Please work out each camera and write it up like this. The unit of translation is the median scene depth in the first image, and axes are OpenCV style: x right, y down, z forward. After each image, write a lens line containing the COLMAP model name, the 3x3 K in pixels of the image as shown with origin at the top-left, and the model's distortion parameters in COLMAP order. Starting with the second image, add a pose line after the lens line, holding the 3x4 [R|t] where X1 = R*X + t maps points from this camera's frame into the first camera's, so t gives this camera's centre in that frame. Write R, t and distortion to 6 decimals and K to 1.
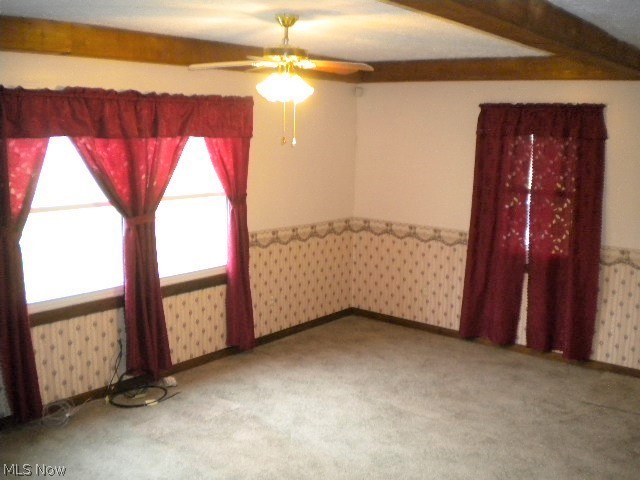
lens RADIAL K [[682.9, 0, 325.8], [0, 682.9, 238.5], [0, 0, 1]] dist [-0.106659, 0.000000]
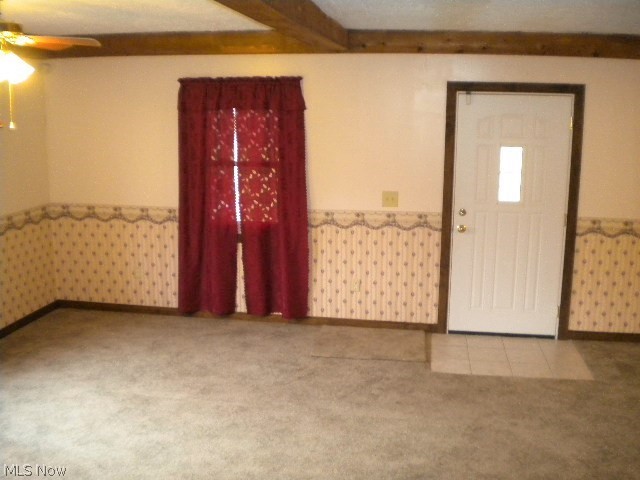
lens RADIAL K [[682.9, 0, 318.9], [0, 682.9, 242.9], [0, 0, 1]] dist [-0.106659, 0.000000]
pose [[0.882128, -0.111991, 0.457503, -0.077232], [0.090310, 0.993516, 0.069069, -0.010454], [-0.462271, -0.019611, 0.886522, 0.023828]]
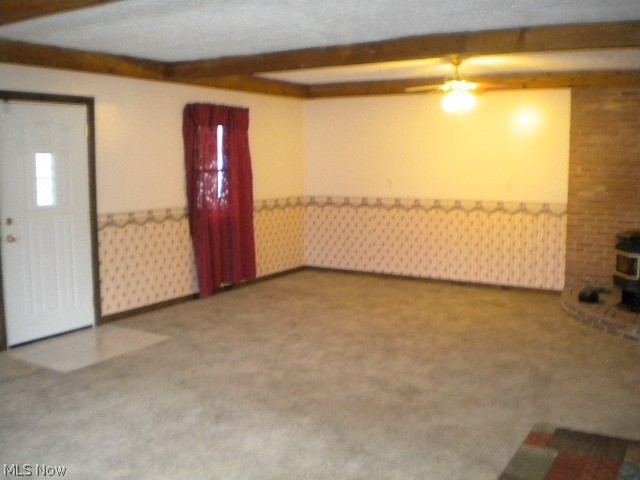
lens RADIAL K [[800.2, 0, 331.1], [0, 800.2, 205.6], [0, 0, 1]] dist [0.157665, 0.000000]
pose [[-0.107439, -0.120551, 0.986876, -0.666523], [0.119033, 0.983922, 0.133149, -0.093836], [-0.987060, 0.131777, -0.091362, 0.472697]]
